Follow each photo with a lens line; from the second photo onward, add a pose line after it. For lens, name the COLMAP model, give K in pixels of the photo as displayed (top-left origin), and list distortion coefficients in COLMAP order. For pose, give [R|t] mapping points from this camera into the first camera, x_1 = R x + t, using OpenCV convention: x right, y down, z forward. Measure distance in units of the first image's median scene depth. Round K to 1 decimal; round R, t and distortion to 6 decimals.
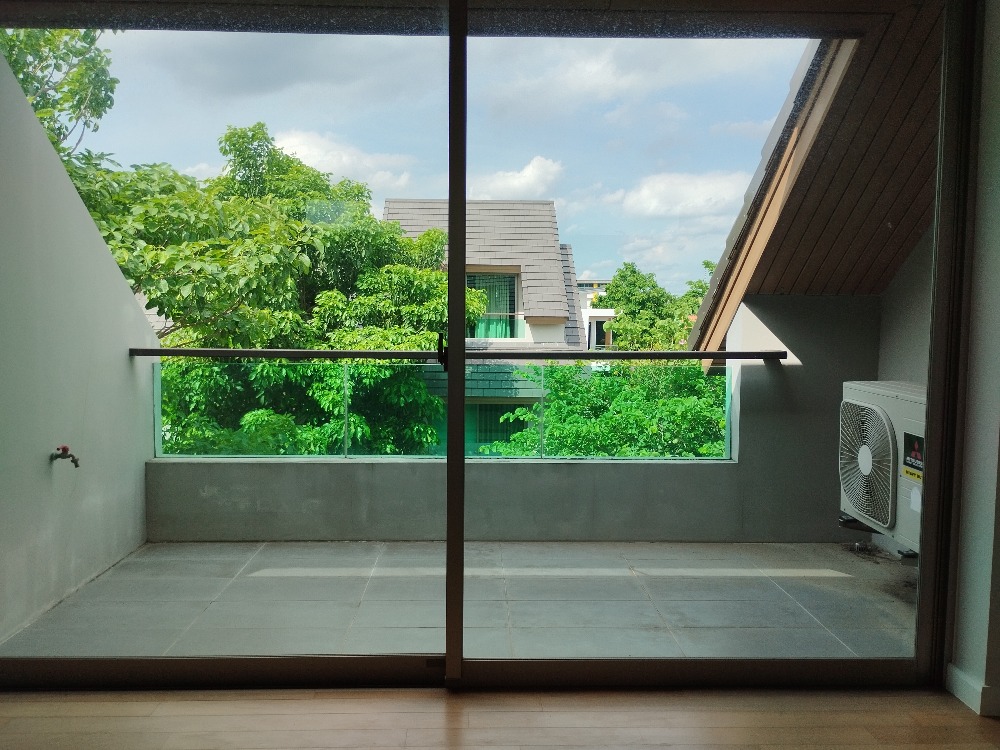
lens RADIAL K [[803.4, 0, 500.0], [0, 803.4, 375.0], [0, 0, 1]] dist [0.071174, -0.000152]
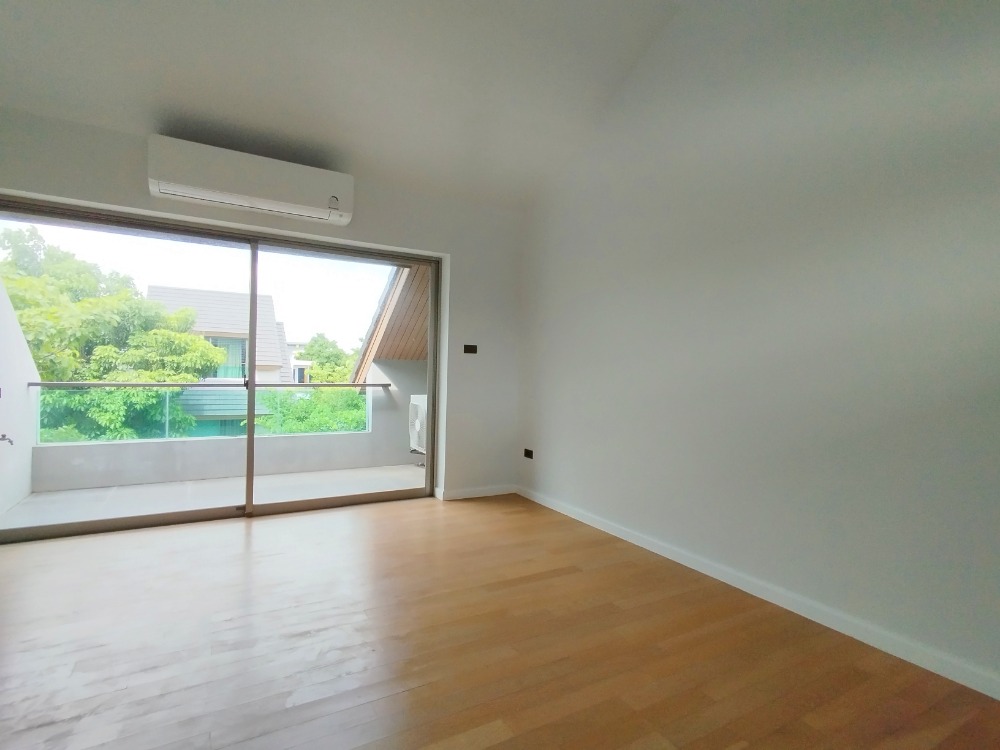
lens RADIAL K [[475.0, 0, 500.0], [0, 475.0, 375.0], [0, 0, 1]] dist [0.000218, -0.000406]
pose [[0.866706, 0.008038, 0.498755, -0.020109], [0.018766, 0.998637, -0.048703, 0.005935], [-0.498467, 0.051571, 0.865374, -0.112056]]
